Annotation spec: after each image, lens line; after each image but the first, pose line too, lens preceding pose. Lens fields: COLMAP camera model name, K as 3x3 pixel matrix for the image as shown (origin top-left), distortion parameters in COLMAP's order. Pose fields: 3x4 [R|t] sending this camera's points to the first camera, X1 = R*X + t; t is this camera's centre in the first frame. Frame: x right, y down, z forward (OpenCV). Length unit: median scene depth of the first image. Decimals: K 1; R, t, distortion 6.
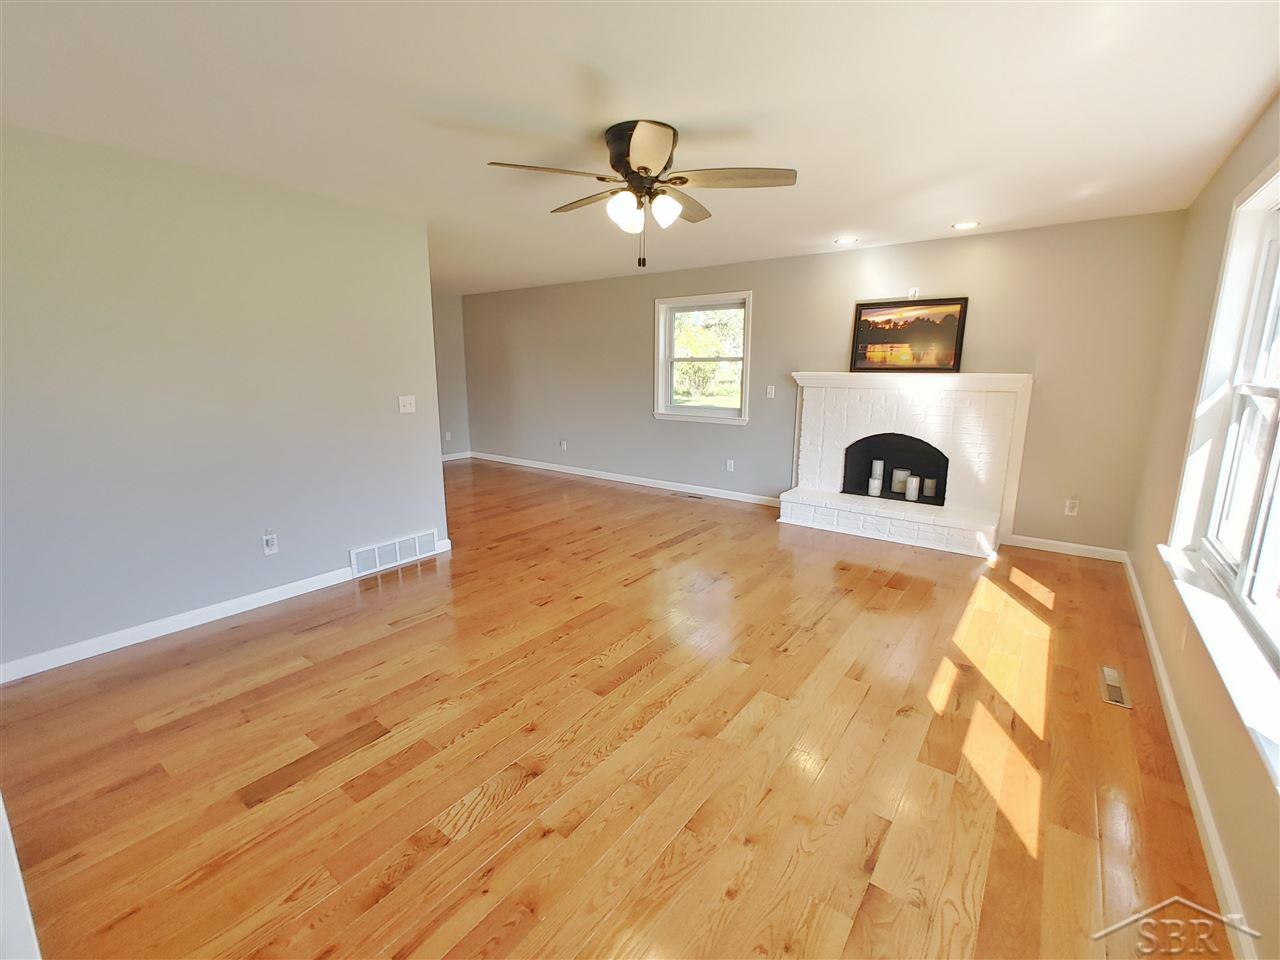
lens RADIAL K [[548.4, 0, 635.5], [0, 548.4, 471.0], [0, 0, 1]] dist [-0.001392, 0.001488]
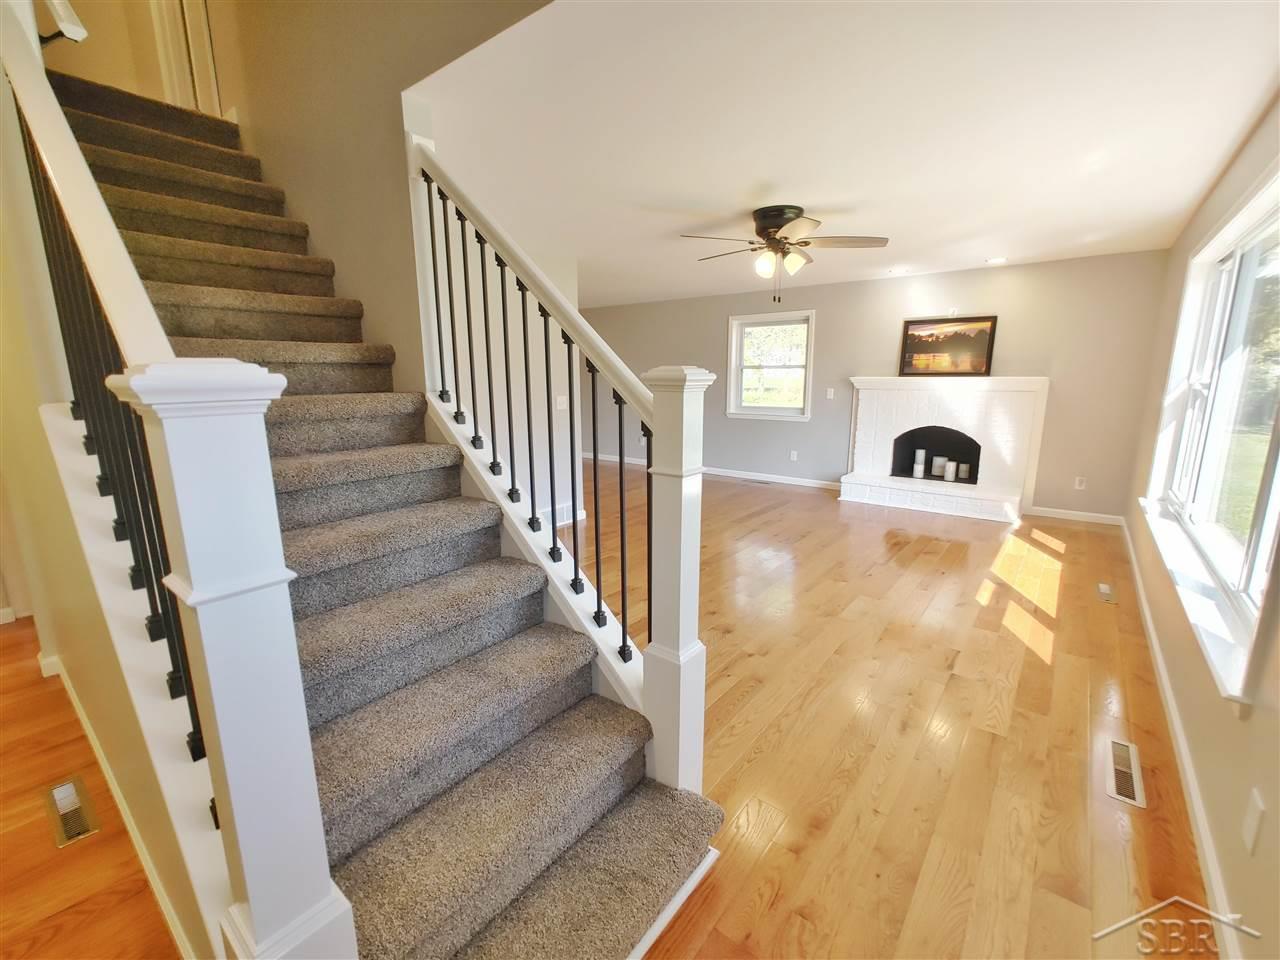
lens RADIAL K [[548.4, 0, 642.7], [0, 548.4, 482.2], [0, 0, 1]] dist [-0.001392, 0.001488]
pose [[0.999928, -0.002711, -0.011728, -0.191053], [0.002774, 0.999981, 0.005419, 0.054062], [0.011713, -0.005451, 0.999917, -0.265735]]
